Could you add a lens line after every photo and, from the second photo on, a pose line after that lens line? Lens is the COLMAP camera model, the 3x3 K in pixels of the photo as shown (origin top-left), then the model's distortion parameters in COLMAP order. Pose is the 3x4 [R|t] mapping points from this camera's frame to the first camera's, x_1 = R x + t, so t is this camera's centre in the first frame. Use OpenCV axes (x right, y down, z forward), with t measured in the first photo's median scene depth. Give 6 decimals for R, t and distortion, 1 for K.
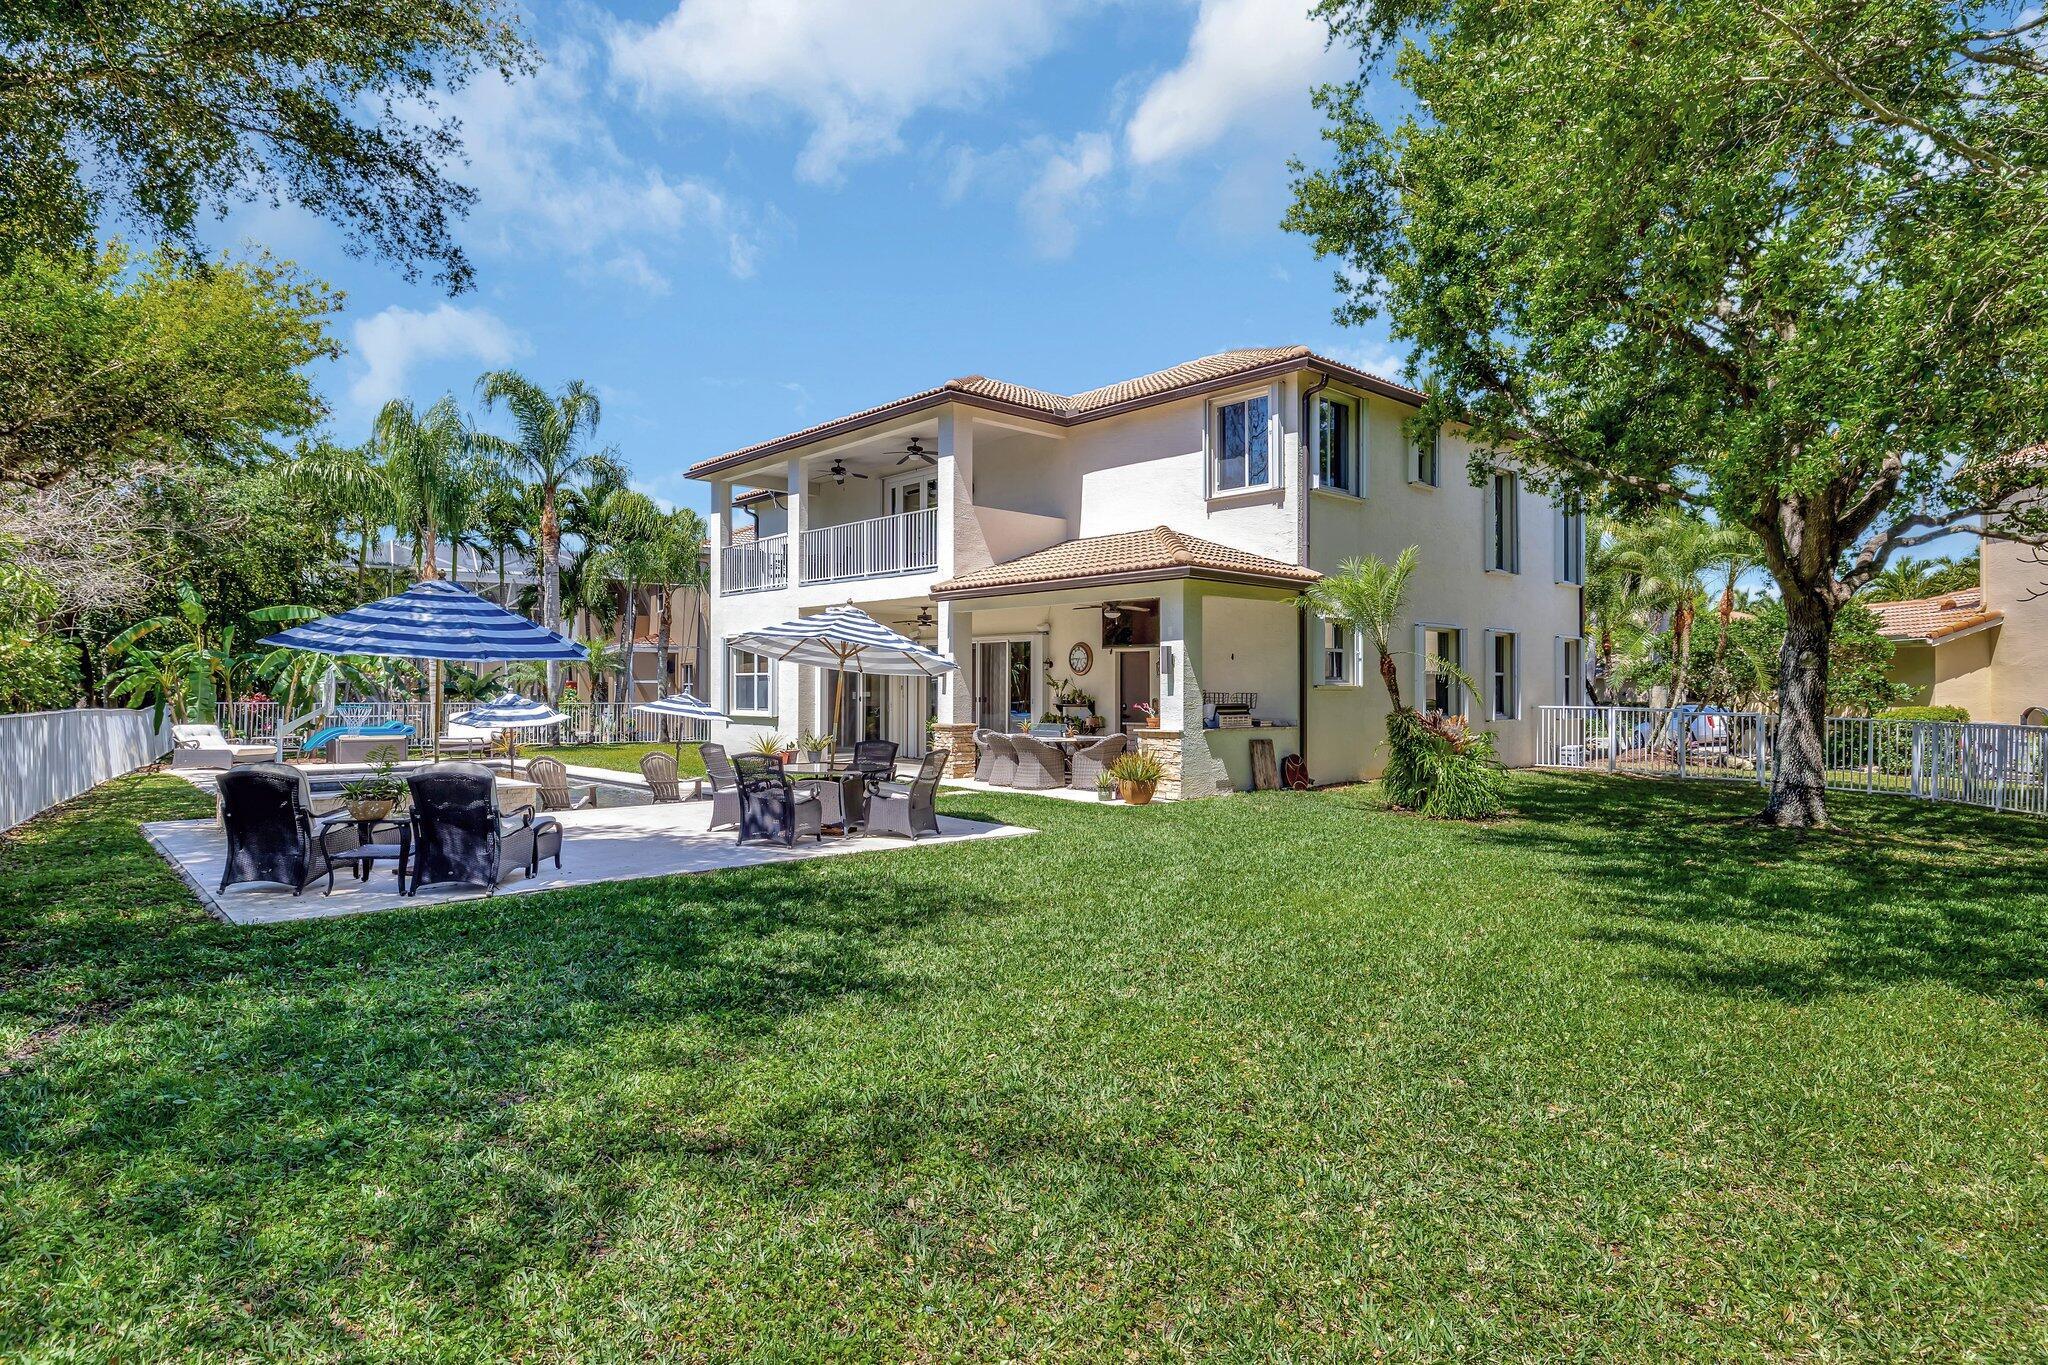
lens RADIAL K [[1116.2, 0, 1025.4], [0, 1116.2, 695.7], [0, 0, 1]] dist [0.003440, -0.001306]
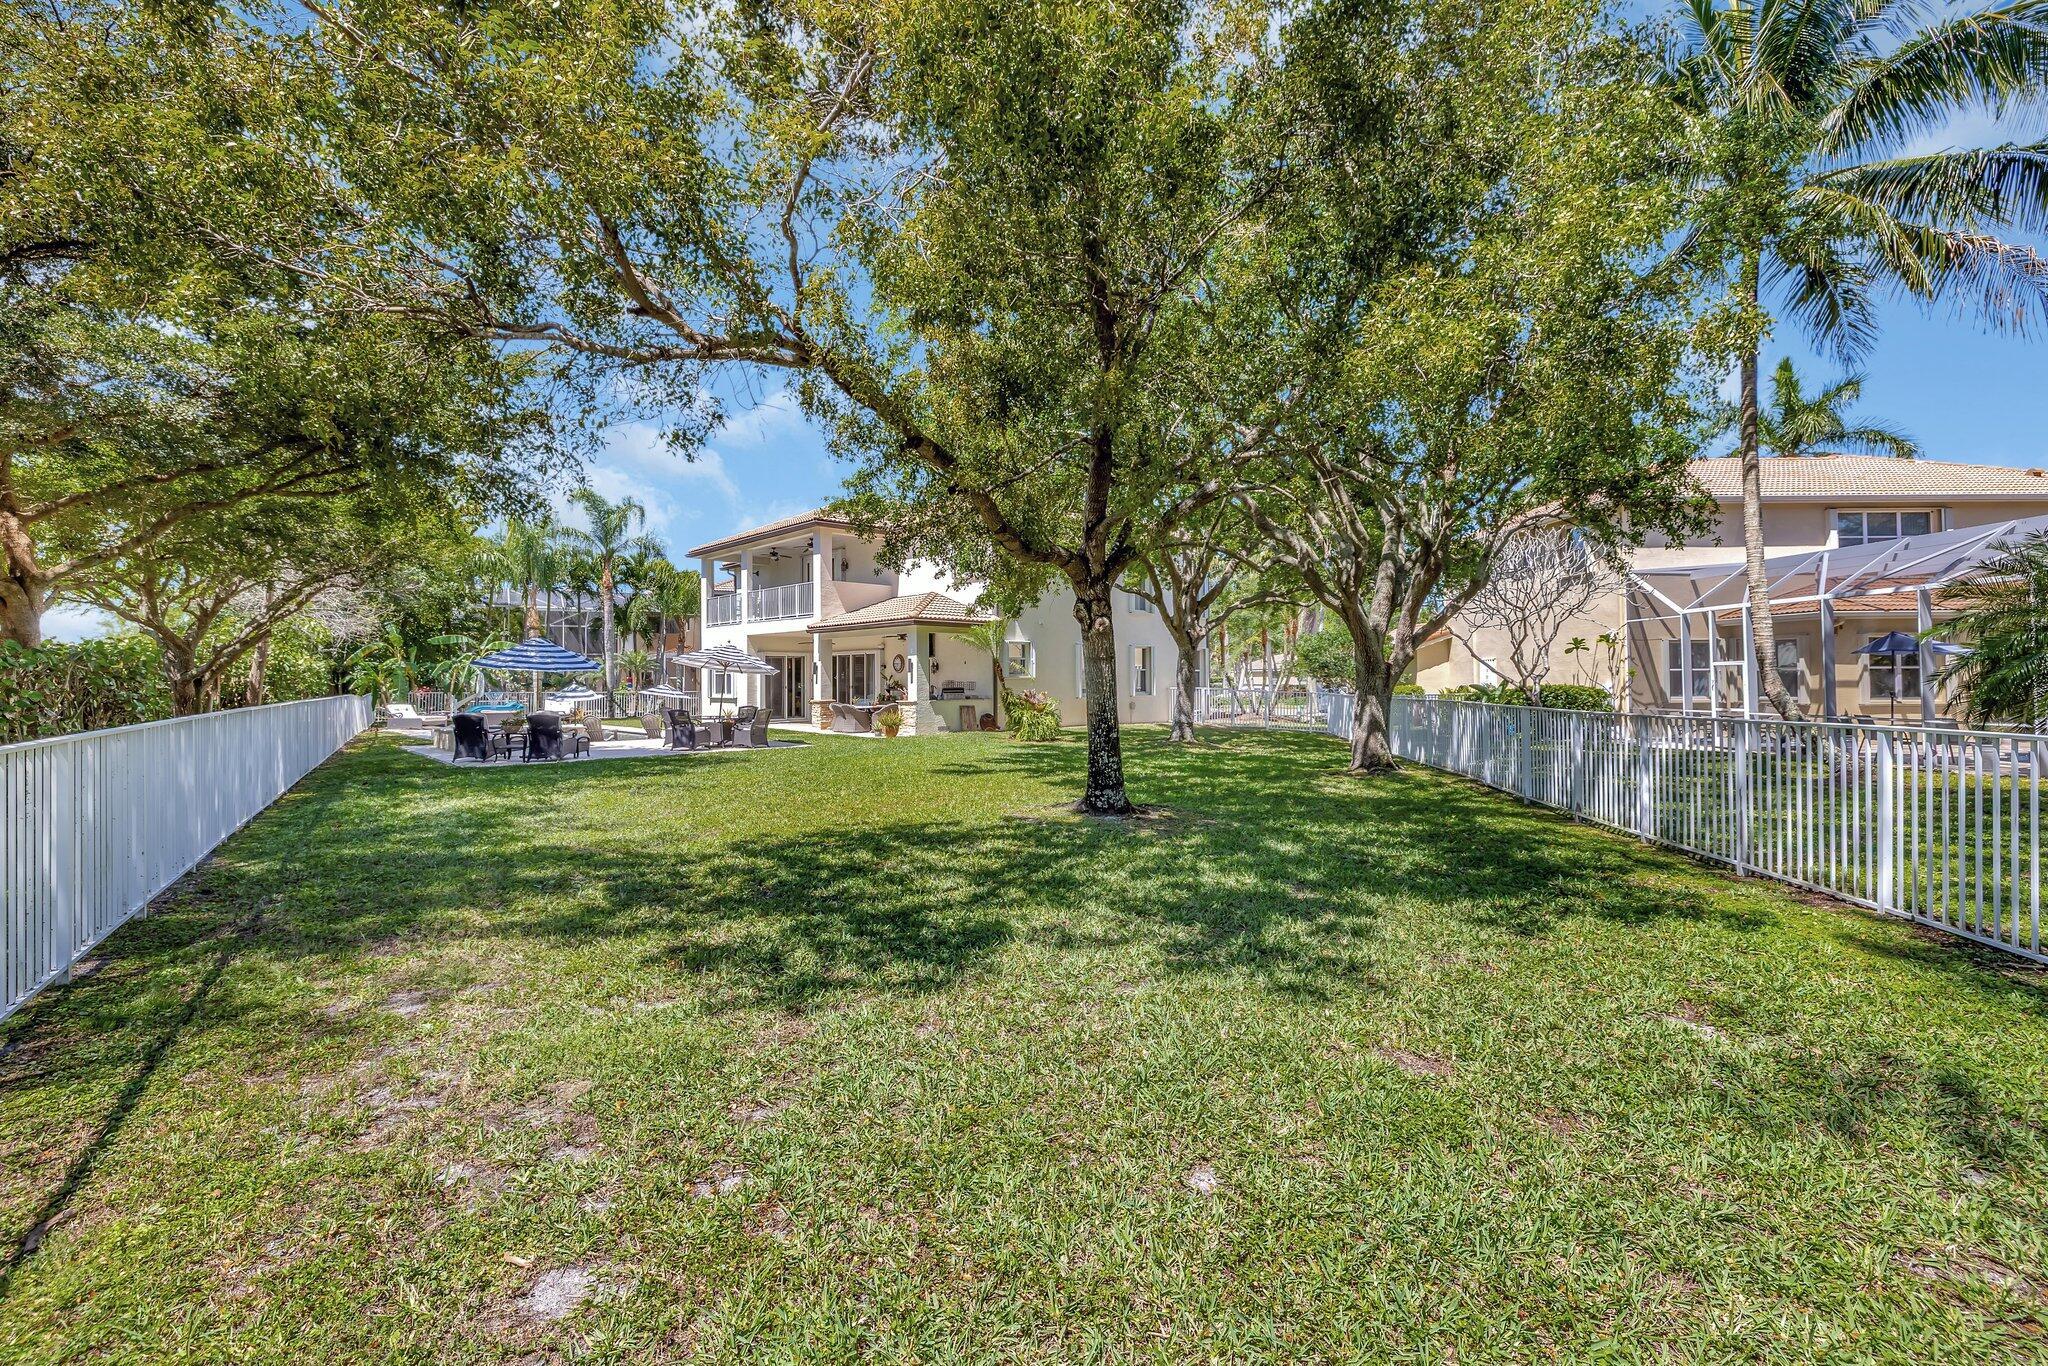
lens RADIAL K [[881.7, 0, 1023.5], [0, 881.7, 670.2], [0, 0, 1]] dist [-0.002057, 0.000227]
pose [[0.999776, -0.007579, 0.019757, 0.207240], [0.007931, 0.999810, -0.017820, 0.004275], [-0.019618, 0.017972, 0.999646, -0.394728]]
